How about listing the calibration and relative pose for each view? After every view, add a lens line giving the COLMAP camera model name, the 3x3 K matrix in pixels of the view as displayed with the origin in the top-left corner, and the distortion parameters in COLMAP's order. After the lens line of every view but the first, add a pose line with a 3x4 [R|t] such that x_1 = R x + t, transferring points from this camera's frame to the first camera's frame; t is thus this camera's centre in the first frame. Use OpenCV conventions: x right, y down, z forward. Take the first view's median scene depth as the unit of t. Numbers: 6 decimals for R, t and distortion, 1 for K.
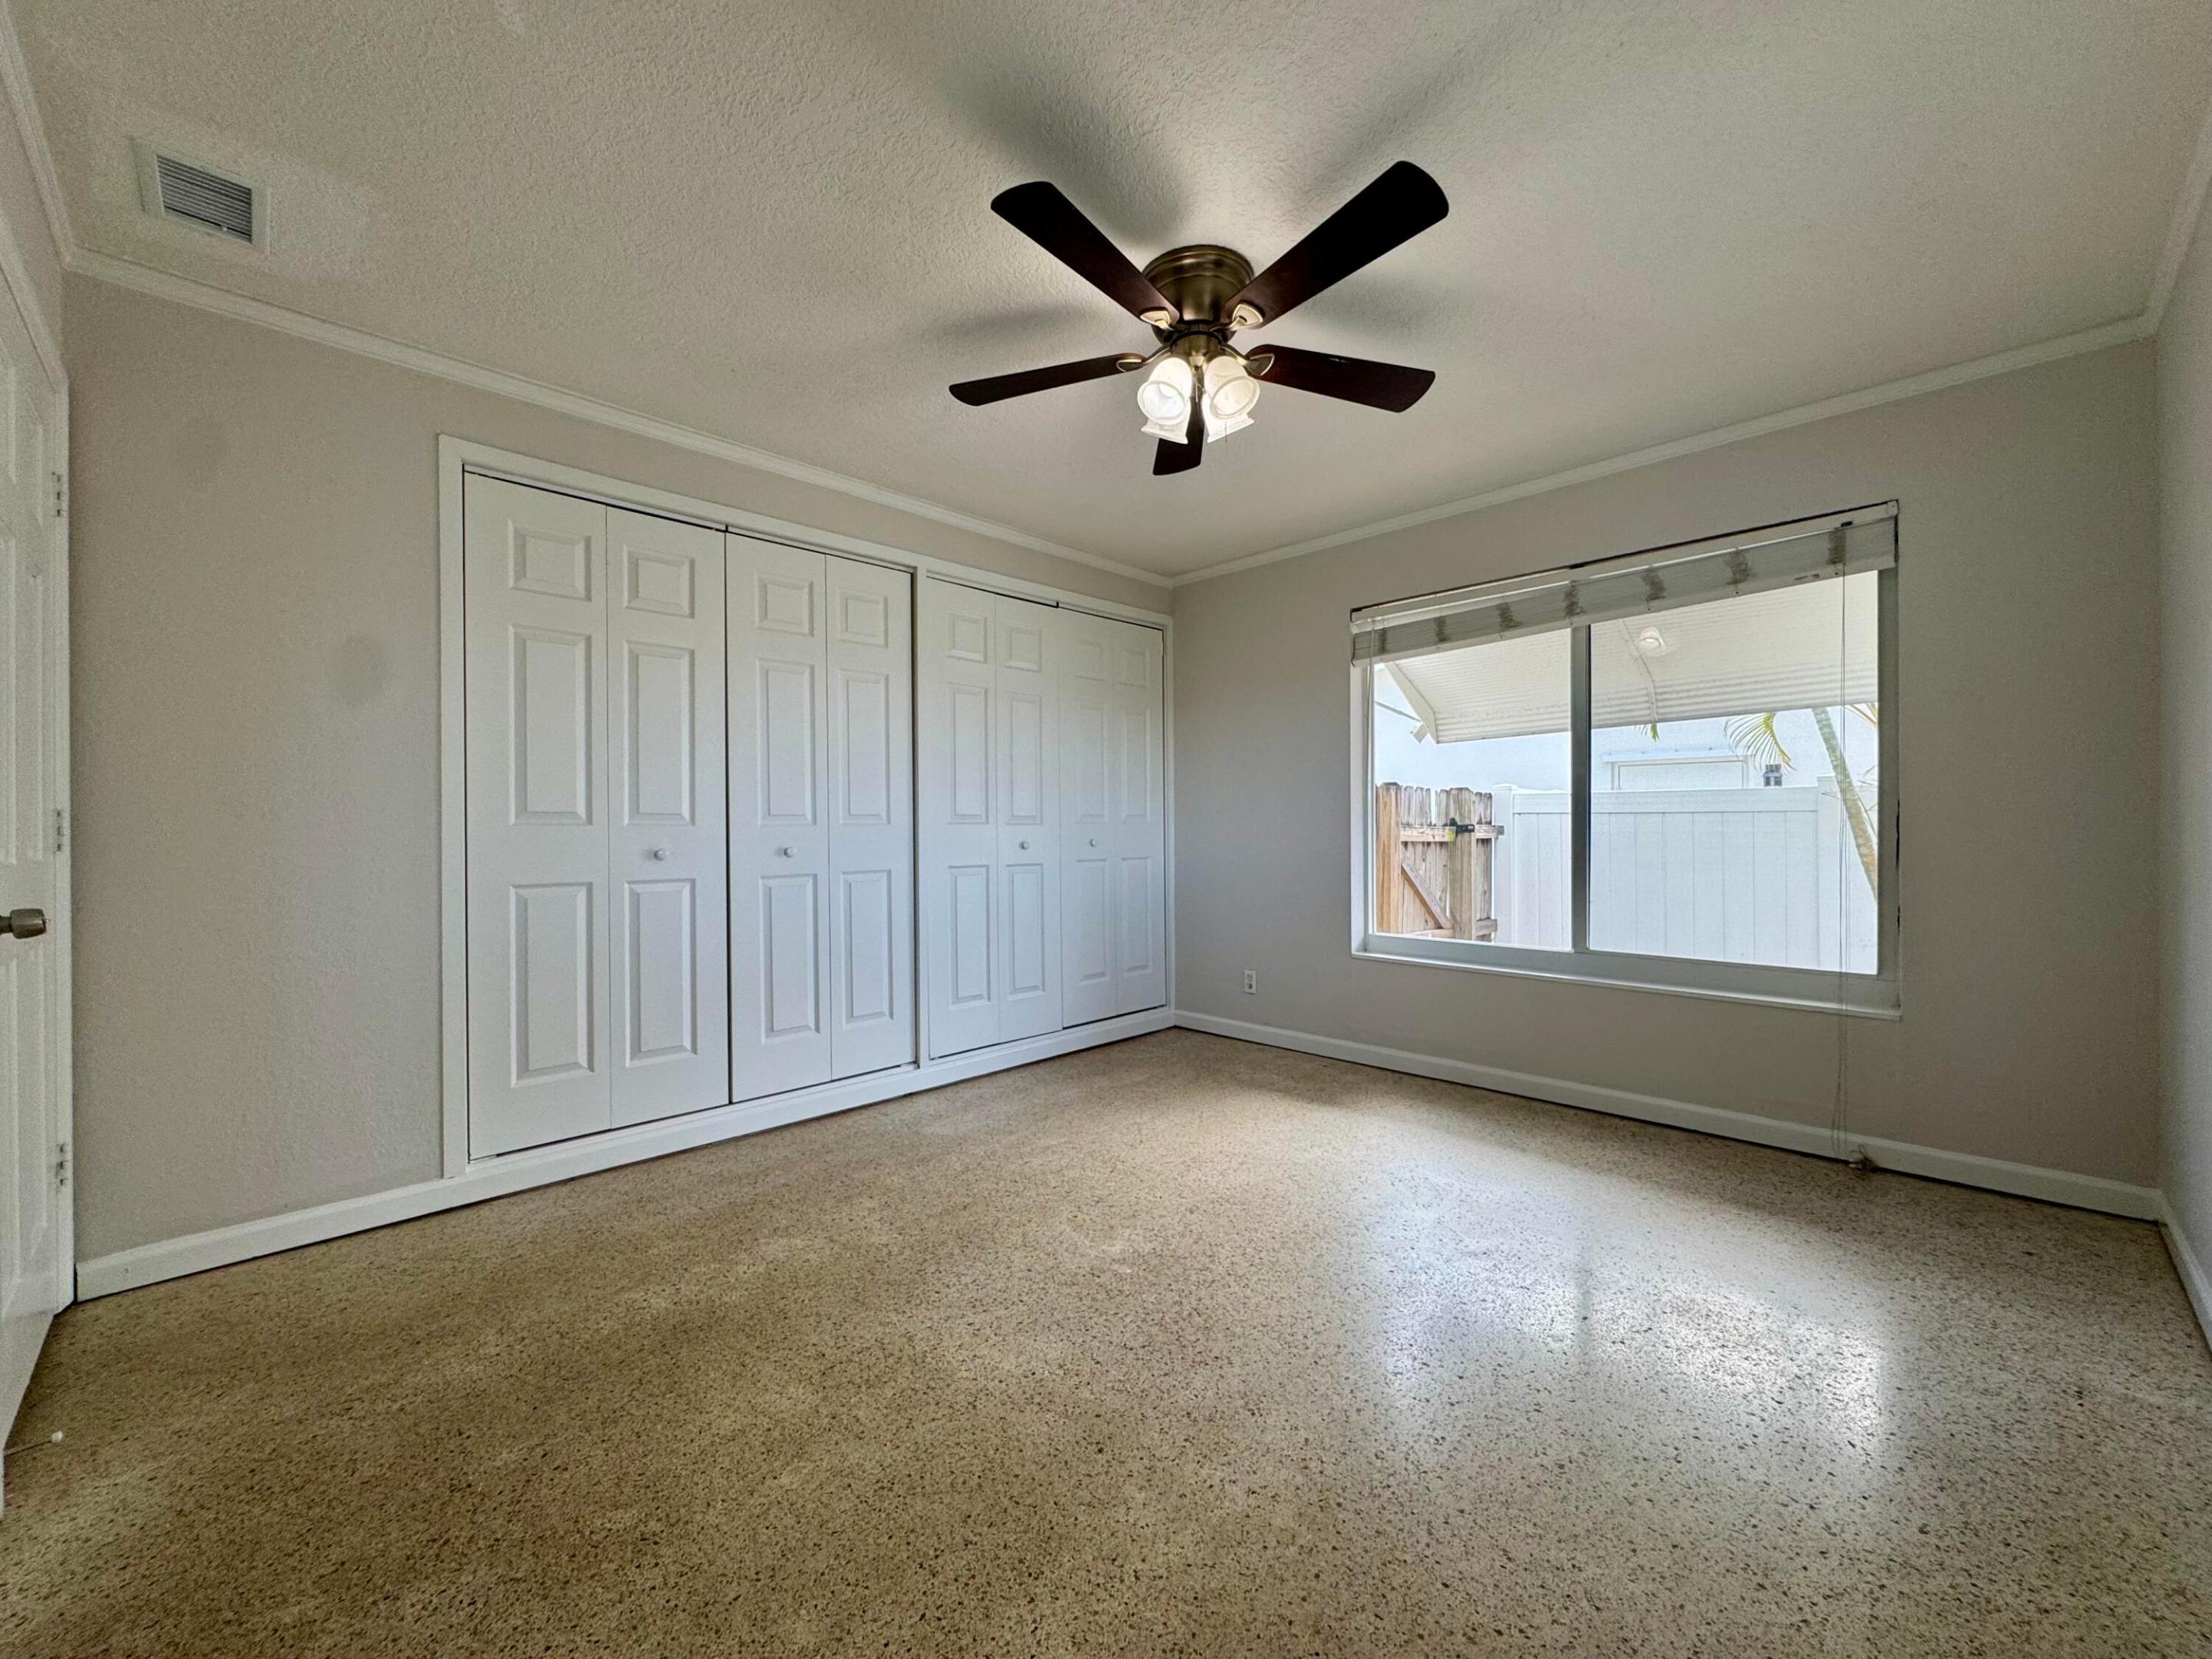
lens RADIAL K [[877.6, 0, 1102.8], [0, 877.6, 829.6], [0, 0, 1]] dist [-0.004070, -0.000090]
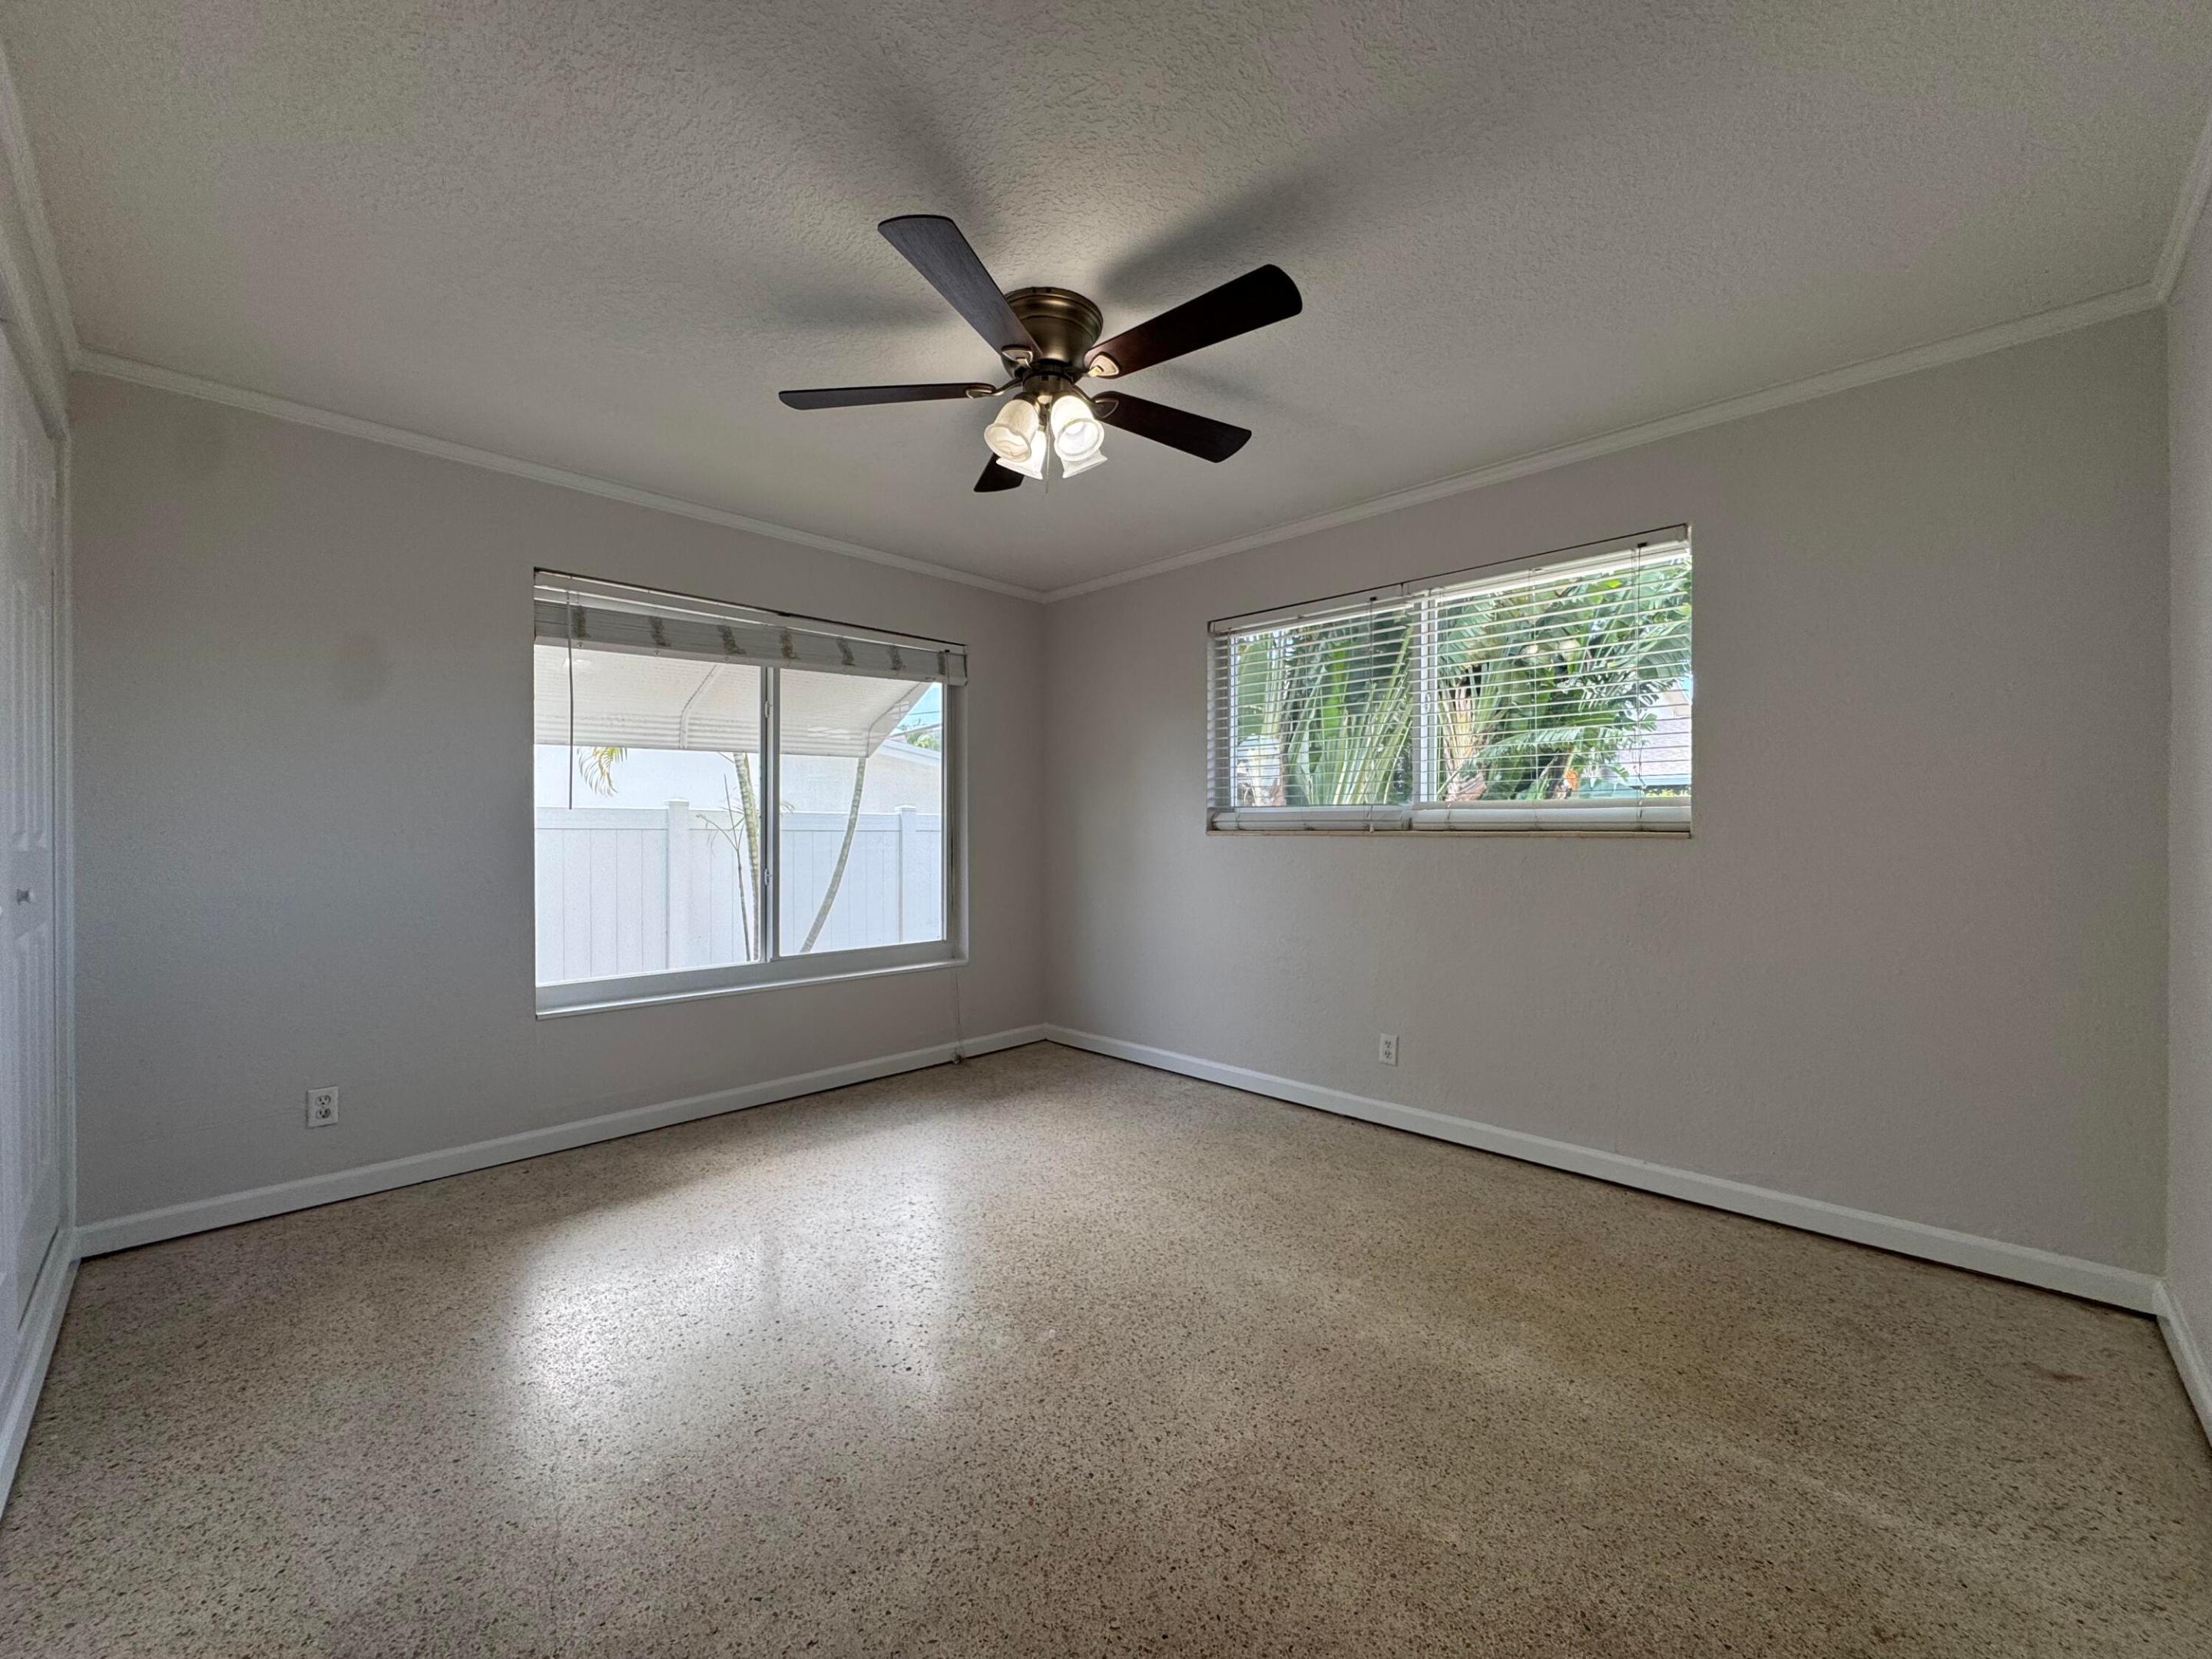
lens RADIAL K [[877.6, 0, 1102.8], [0, 877.6, 829.6], [0, 0, 1]] dist [-0.004070, -0.000090]
pose [[-0.006312, 0.004906, 0.999968, -0.699061], [0.002607, 0.999985, -0.004890, -0.023574], [-0.999977, 0.002576, -0.006324, 0.726000]]
